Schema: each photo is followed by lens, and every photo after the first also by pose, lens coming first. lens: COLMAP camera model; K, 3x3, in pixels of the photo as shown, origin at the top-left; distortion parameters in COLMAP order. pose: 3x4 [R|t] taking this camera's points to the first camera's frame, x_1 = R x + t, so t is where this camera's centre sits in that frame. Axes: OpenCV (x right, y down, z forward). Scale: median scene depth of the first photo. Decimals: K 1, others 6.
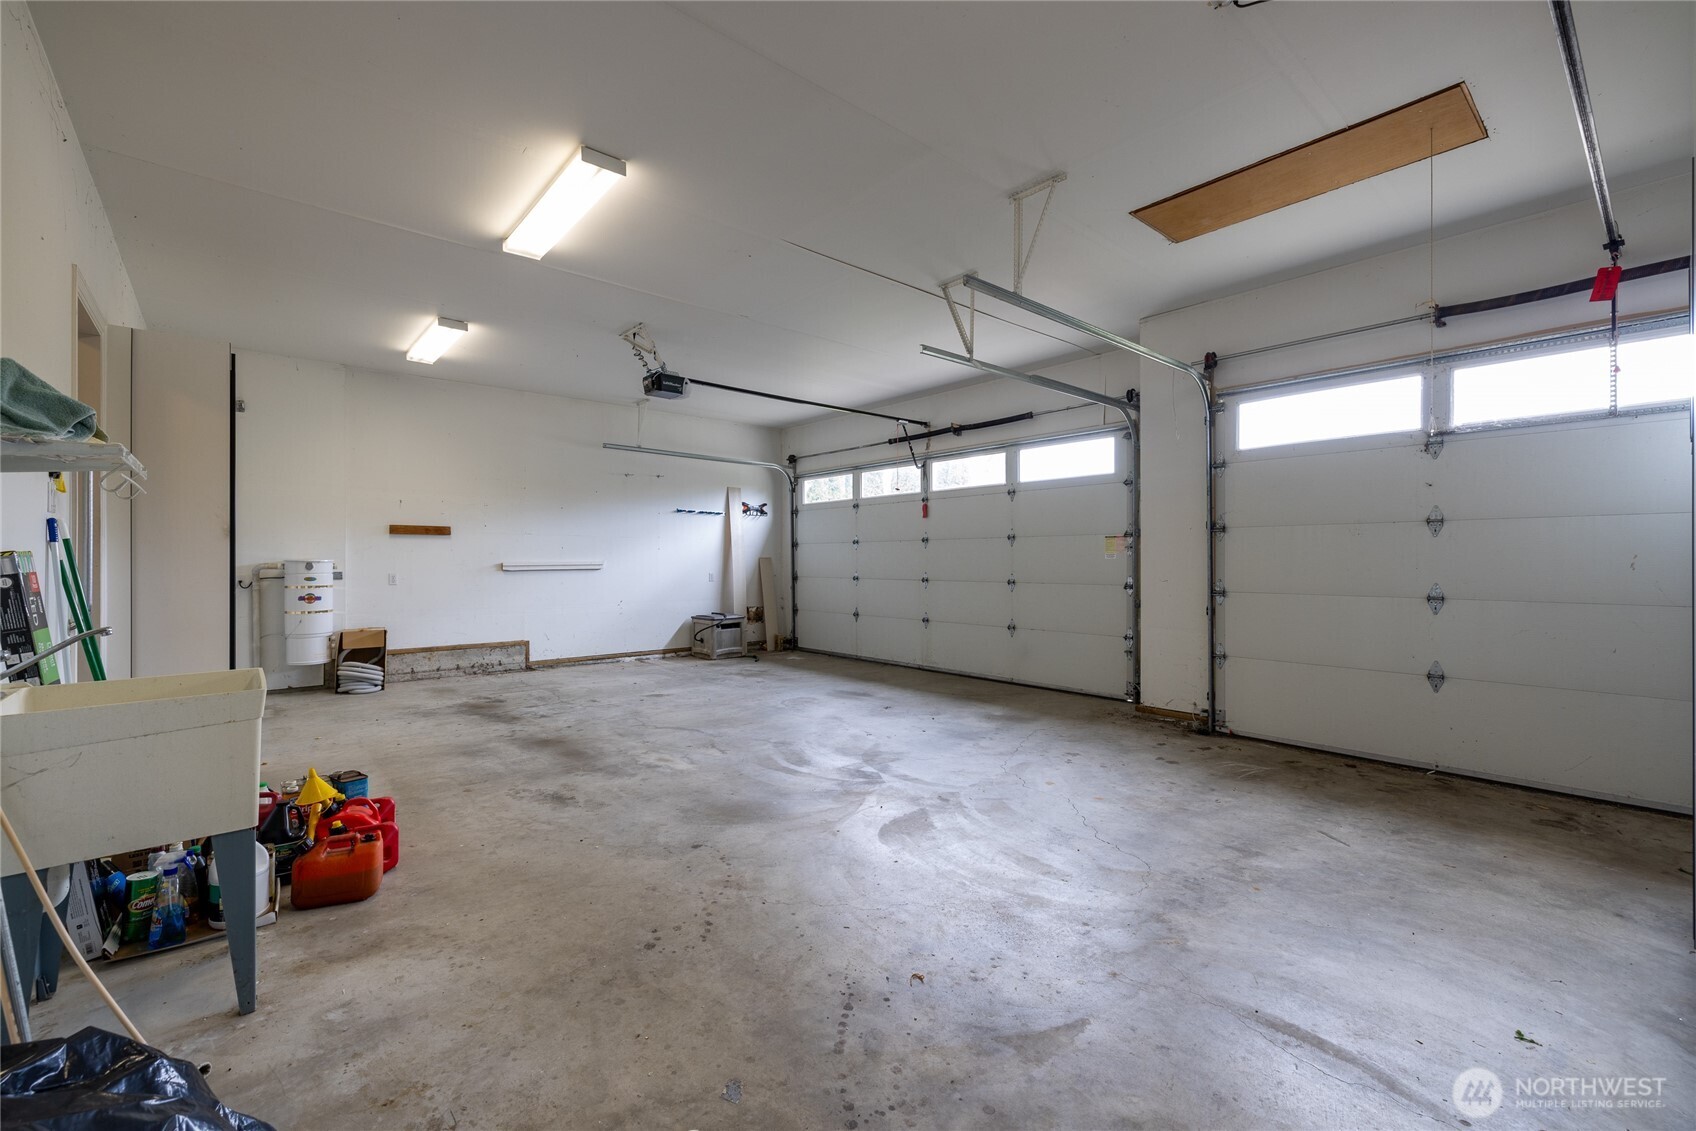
lens RADIAL K [[716.9, 0, 828.6], [0, 716.9, 553.9], [0, 0, 1]] dist [0.000129, -0.000054]
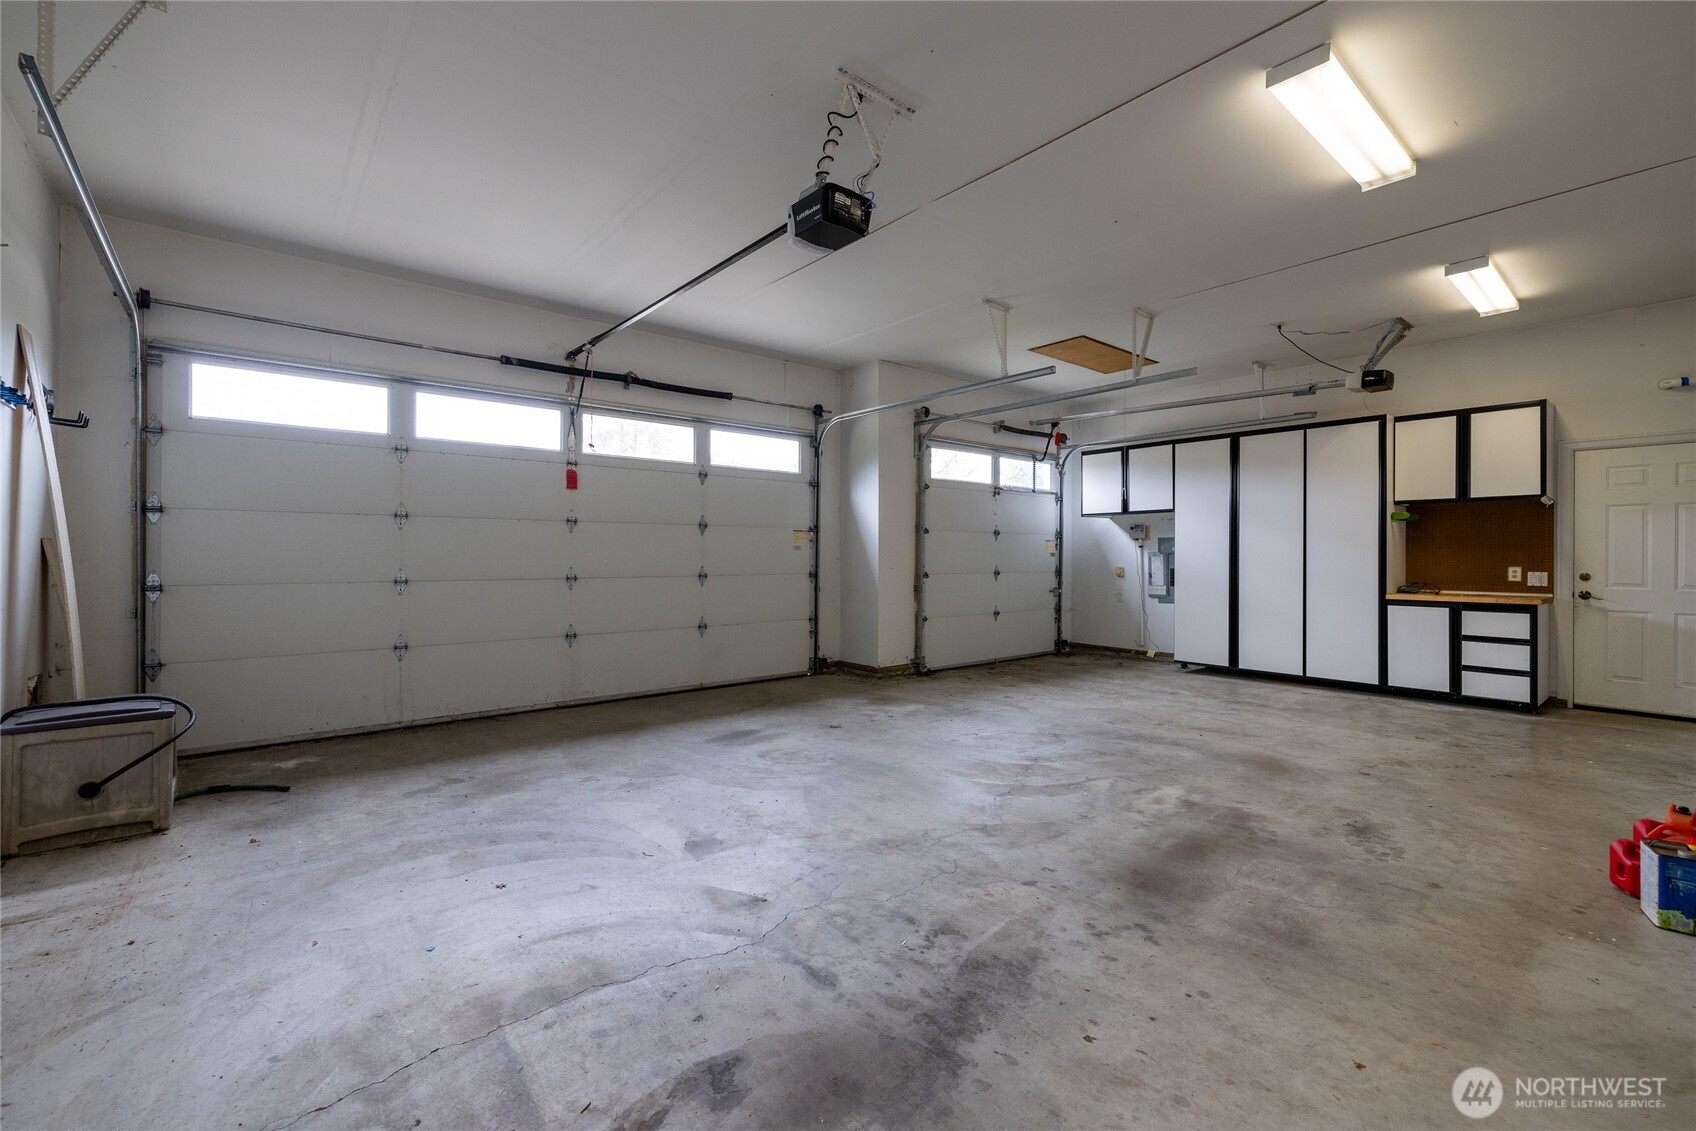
lens RADIAL K [[716.9, 0, 828.6], [0, 716.9, 553.9], [0, 0, 1]] dist [0.000129, -0.000054]
pose [[0.006917, 0.000146, 0.999976, -0.884450], [-0.014049, 0.999901, -0.000049, 0.014150], [-0.999877, -0.014048, 0.006918, 1.168931]]
